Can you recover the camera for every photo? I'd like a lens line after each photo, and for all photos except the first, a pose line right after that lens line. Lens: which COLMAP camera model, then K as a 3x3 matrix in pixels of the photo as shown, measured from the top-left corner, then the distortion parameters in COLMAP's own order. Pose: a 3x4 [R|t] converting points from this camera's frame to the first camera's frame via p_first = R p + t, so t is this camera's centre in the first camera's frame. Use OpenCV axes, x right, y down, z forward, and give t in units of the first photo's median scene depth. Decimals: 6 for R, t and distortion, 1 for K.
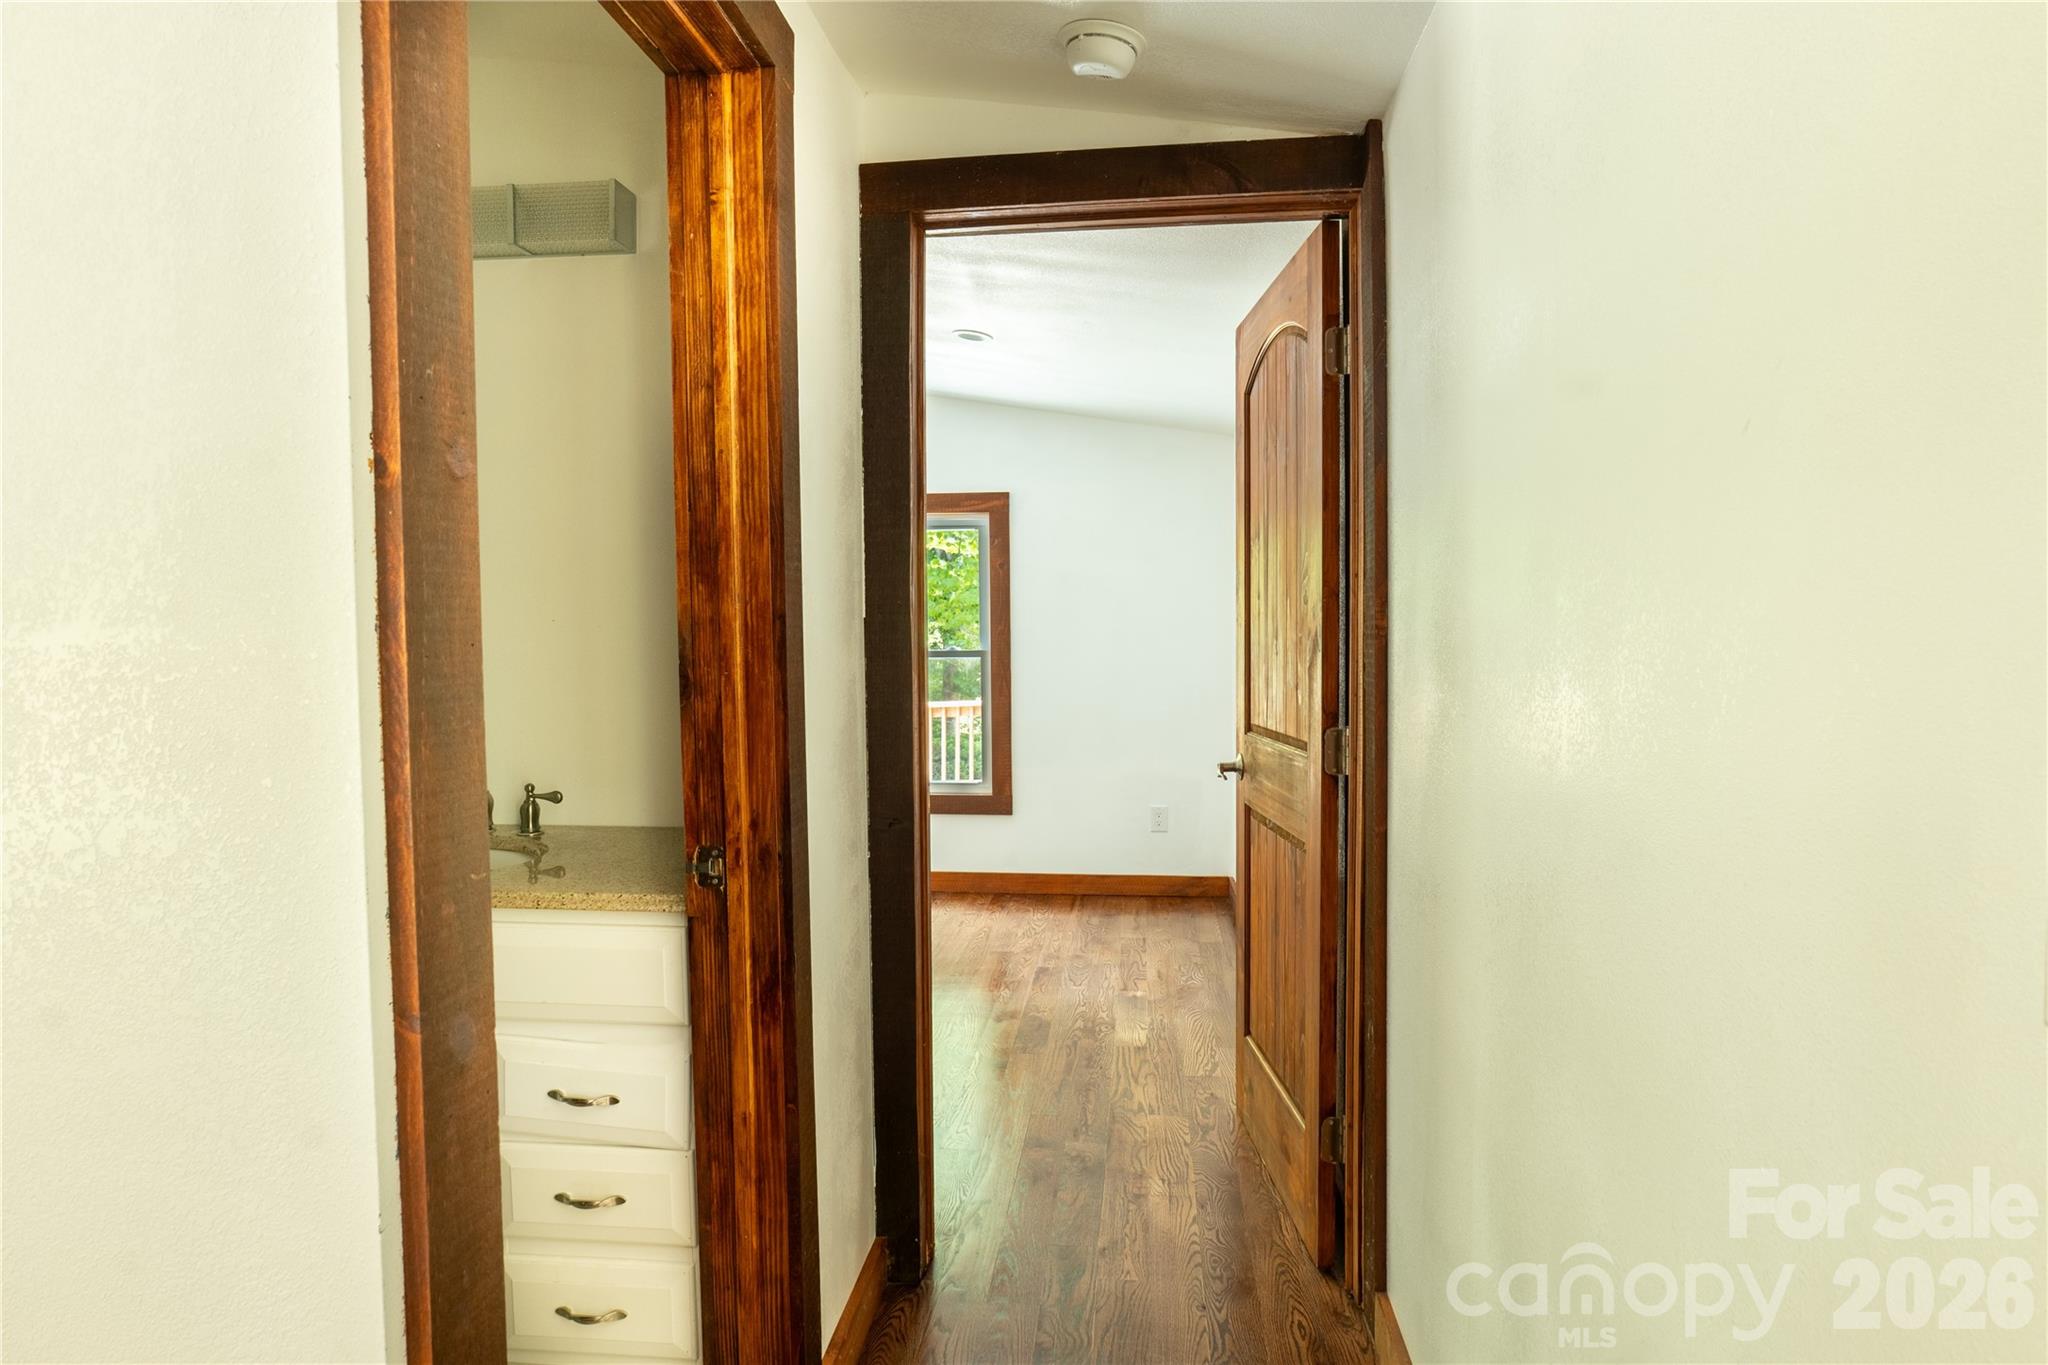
lens RADIAL K [[1193.7, 0, 1016.7], [0, 1193.7, 681.0], [0, 0, 1]] dist [-0.033948, 0.020205]
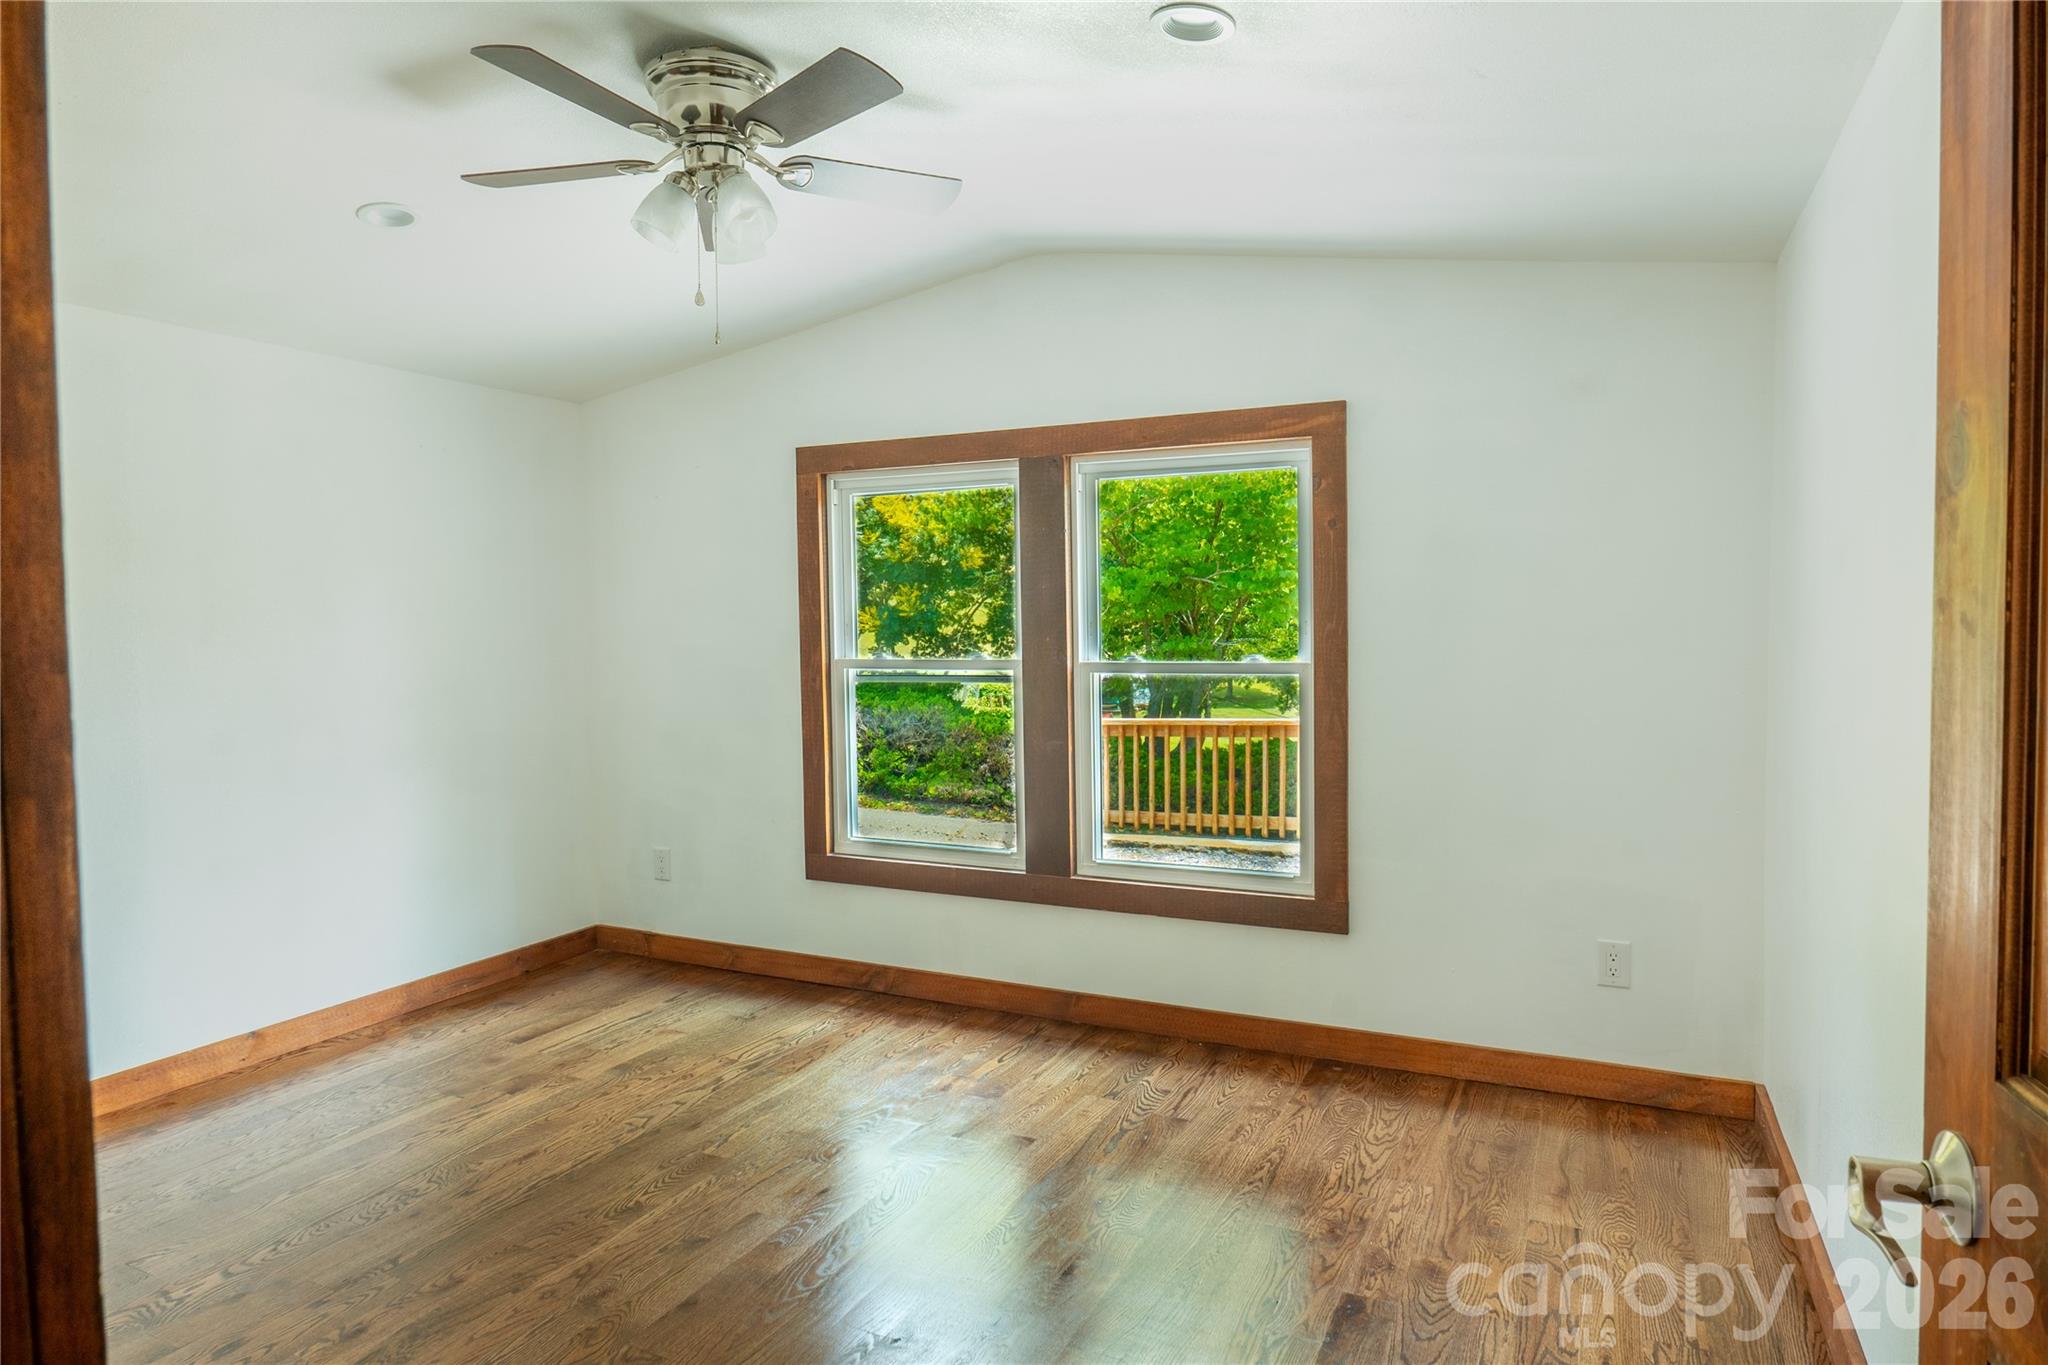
lens RADIAL K [[1193.7, 0, 1025.2], [0, 1193.7, 678.2], [0, 0, 1]] dist [-0.033948, 0.020205]
pose [[0.940608, 0.010948, -0.339318, 0.046243], [-0.011662, 0.999932, -0.000065, -0.016260], [0.339294, 0.004019, 0.940672, 0.381275]]
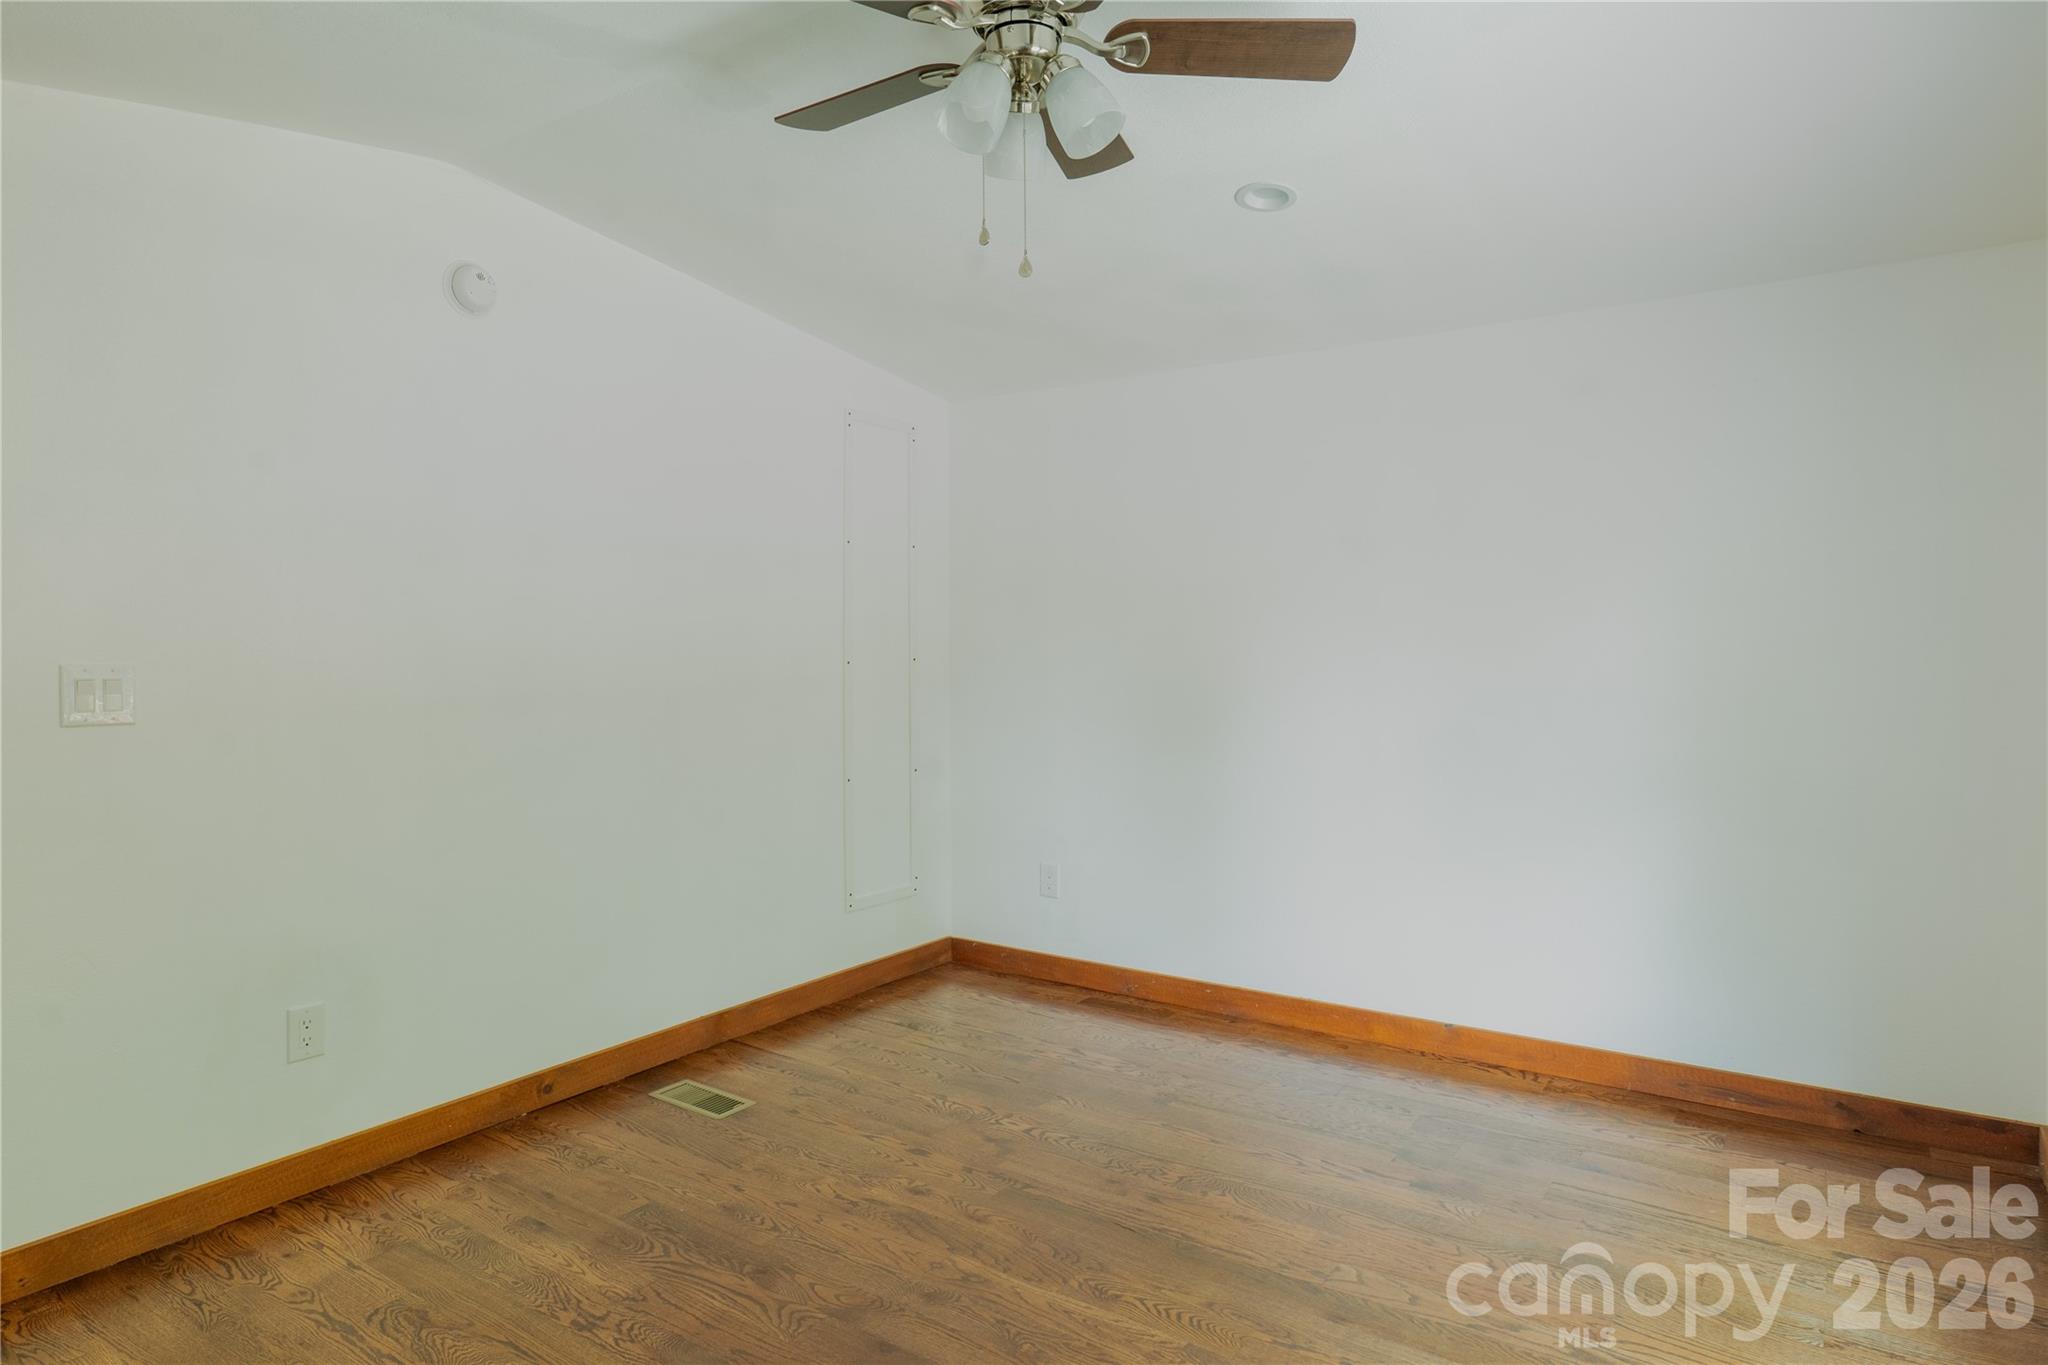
lens RADIAL K [[1193.7, 0, 1038.8], [0, 1193.7, 684.5], [0, 0, 1]] dist [-0.033948, 0.020205]
pose [[-0.478996, 0.049107, -0.876443, 0.102808], [-0.037922, 0.996344, 0.076550, -0.045146], [0.876998, 0.069903, -0.475383, 0.926627]]
